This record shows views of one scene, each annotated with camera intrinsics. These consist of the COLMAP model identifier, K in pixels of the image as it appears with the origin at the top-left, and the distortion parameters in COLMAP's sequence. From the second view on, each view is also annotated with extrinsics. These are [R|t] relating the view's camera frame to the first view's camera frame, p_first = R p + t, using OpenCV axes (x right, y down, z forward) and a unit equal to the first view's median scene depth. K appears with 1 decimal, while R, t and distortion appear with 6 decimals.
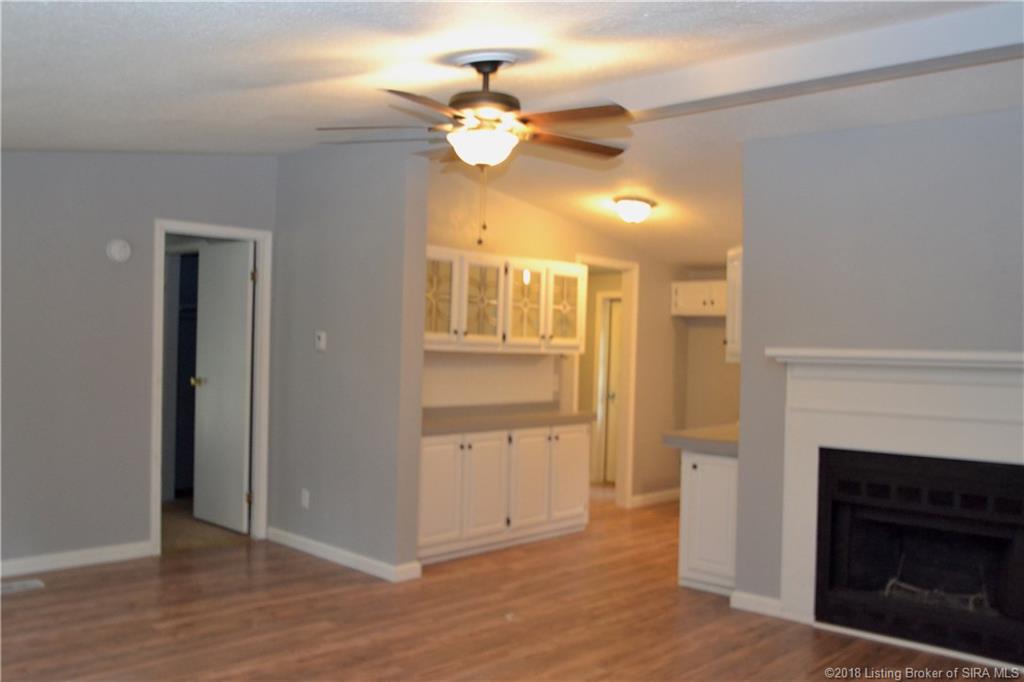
lens RADIAL K [[901.8, 0, 498.0], [0, 901.8, 358.7], [0, 0, 1]] dist [-0.056287, -0.001669]
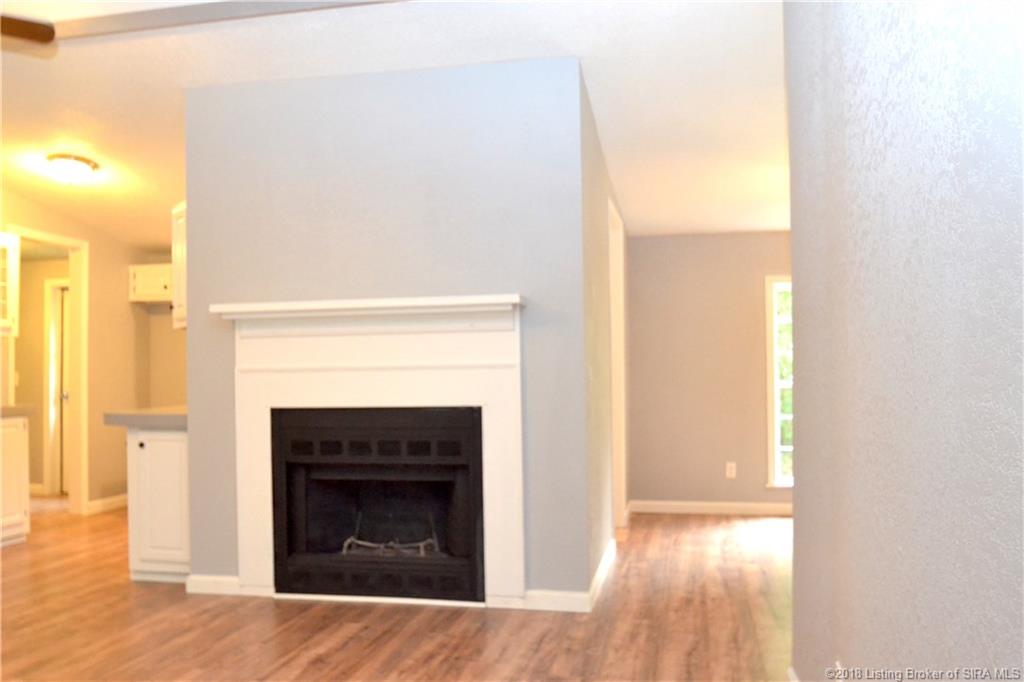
lens RADIAL K [[901.8, 0, 498.0], [0, 901.8, 358.7], [0, 0, 1]] dist [-0.056287, -0.001669]
pose [[0.852868, -0.027153, 0.521420, 0.066486], [0.039681, 0.999129, -0.012875, 0.066192], [-0.520616, 0.031671, 0.853203, 0.054635]]
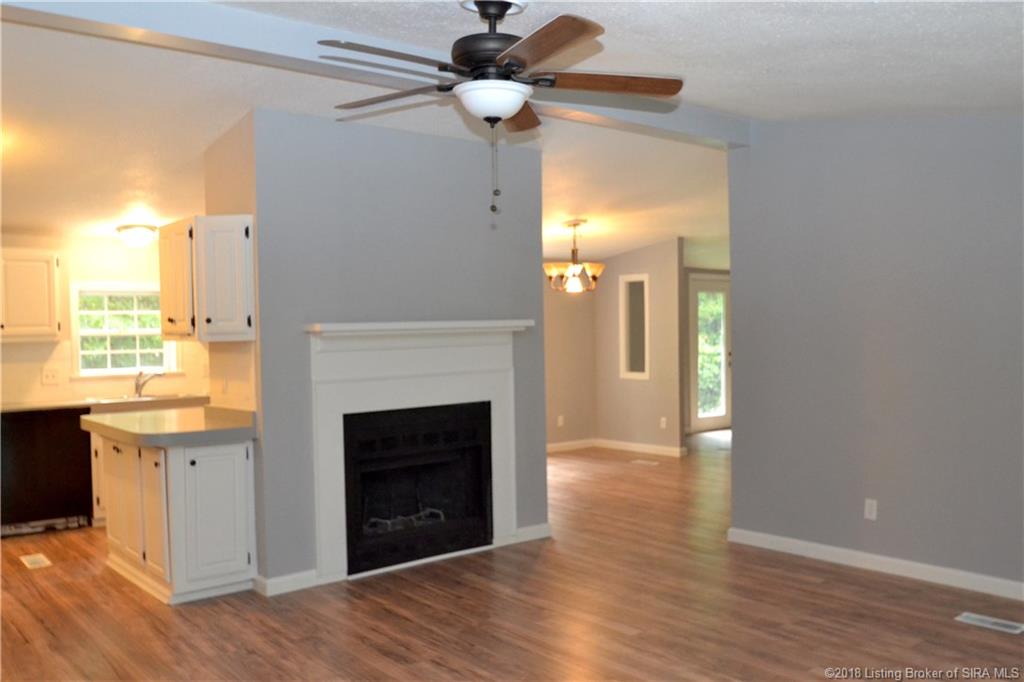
lens RADIAL K [[901.8, 0, 498.0], [0, 901.8, 358.7], [0, 0, 1]] dist [-0.056287, -0.001669]
pose [[0.124467, -0.063896, 0.990164, -0.668722], [0.031300, 0.997681, 0.060447, -0.026851], [-0.991730, 0.023468, 0.126178, 0.661204]]
